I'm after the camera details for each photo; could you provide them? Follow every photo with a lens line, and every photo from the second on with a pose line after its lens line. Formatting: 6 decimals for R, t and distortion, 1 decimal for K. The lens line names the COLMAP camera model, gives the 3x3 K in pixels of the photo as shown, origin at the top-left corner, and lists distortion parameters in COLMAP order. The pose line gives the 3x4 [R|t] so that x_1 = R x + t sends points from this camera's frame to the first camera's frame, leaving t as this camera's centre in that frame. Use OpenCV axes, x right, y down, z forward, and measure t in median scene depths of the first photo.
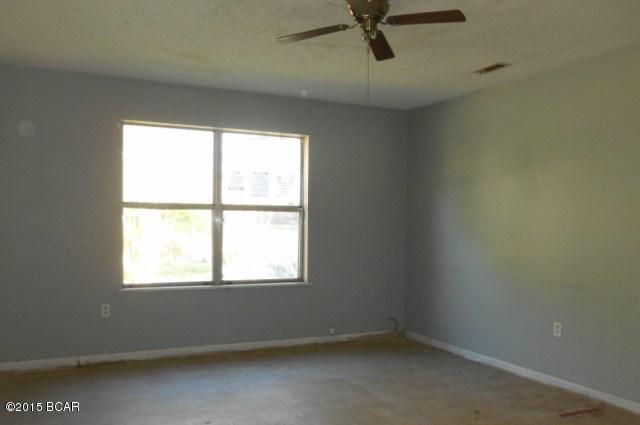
lens RADIAL K [[566.3, 0, 316.4], [0, 566.3, 240.4], [0, 0, 1]] dist [-0.011731, 0.002900]
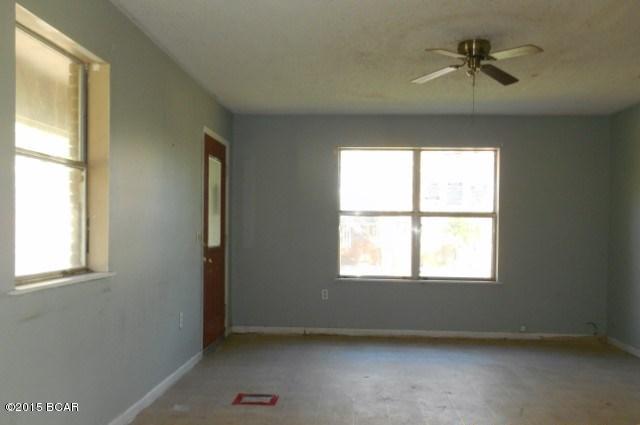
lens RADIAL K [[566.3, 0, 316.4], [0, 566.3, 240.4], [0, 0, 1]] dist [-0.011731, 0.002900]
pose [[0.871160, 0.009480, -0.490908, 0.222597], [-0.018218, 0.999749, -0.013022, 0.015367], [0.490662, 0.020288, 0.871114, -0.131857]]
